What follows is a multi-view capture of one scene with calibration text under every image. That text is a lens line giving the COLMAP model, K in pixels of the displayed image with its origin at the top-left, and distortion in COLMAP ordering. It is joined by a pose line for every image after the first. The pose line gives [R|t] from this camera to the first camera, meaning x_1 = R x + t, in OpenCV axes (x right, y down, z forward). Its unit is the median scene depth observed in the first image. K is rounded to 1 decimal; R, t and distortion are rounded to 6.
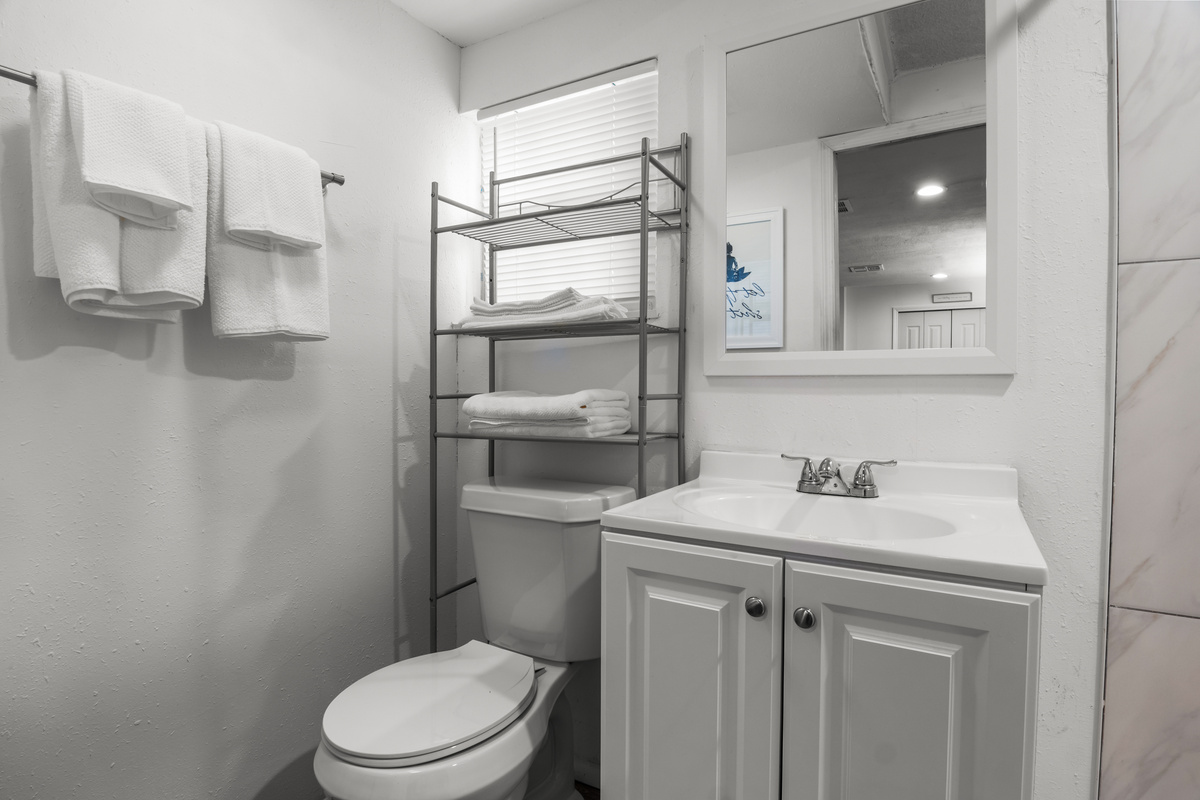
lens RADIAL K [[604.7, 0, 596.8], [0, 604.7, 396.7], [0, 0, 1]] dist [-0.018505, -0.007125]
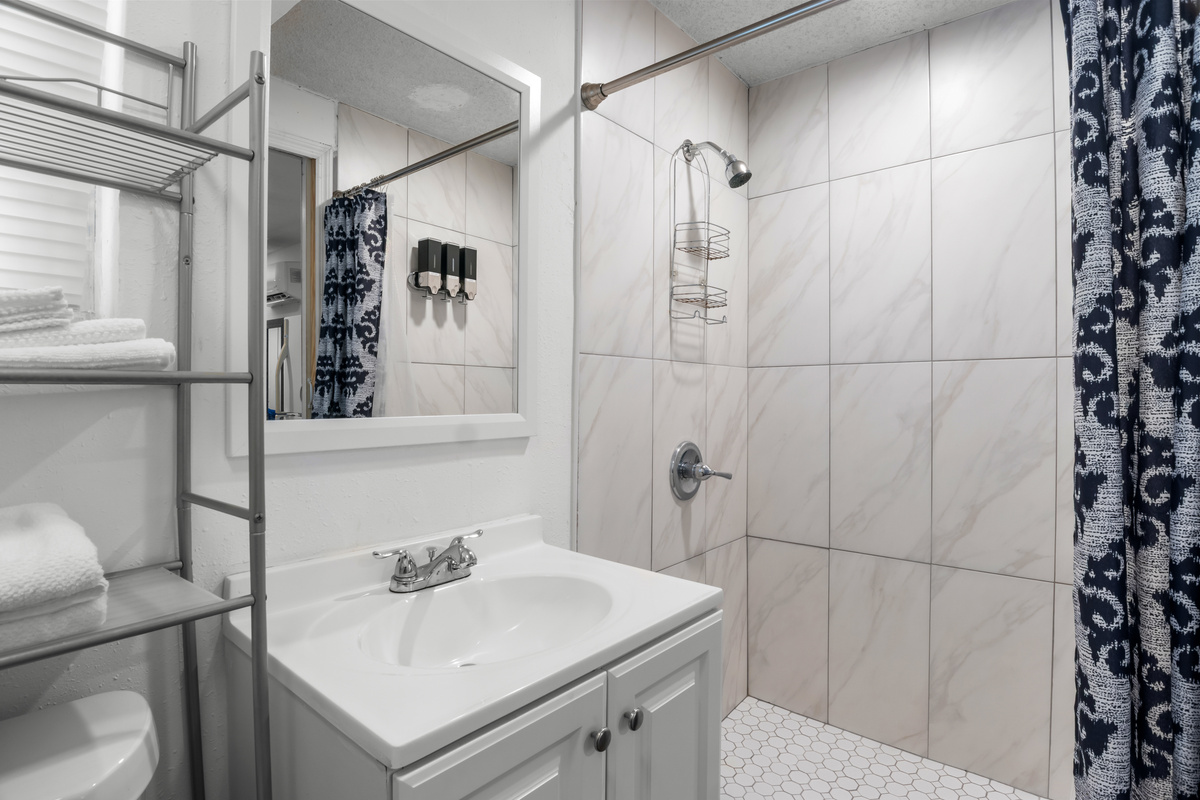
lens RADIAL K [[604.7, 0, 596.8], [0, 604.7, 396.7], [0, 0, 1]] dist [-0.018505, -0.007125]
pose [[0.175705, -0.009637, 0.984396, -0.491729], [0.010050, 0.999918, 0.007995, -0.131215], [-0.984392, 0.008488, 0.175787, 0.702680]]
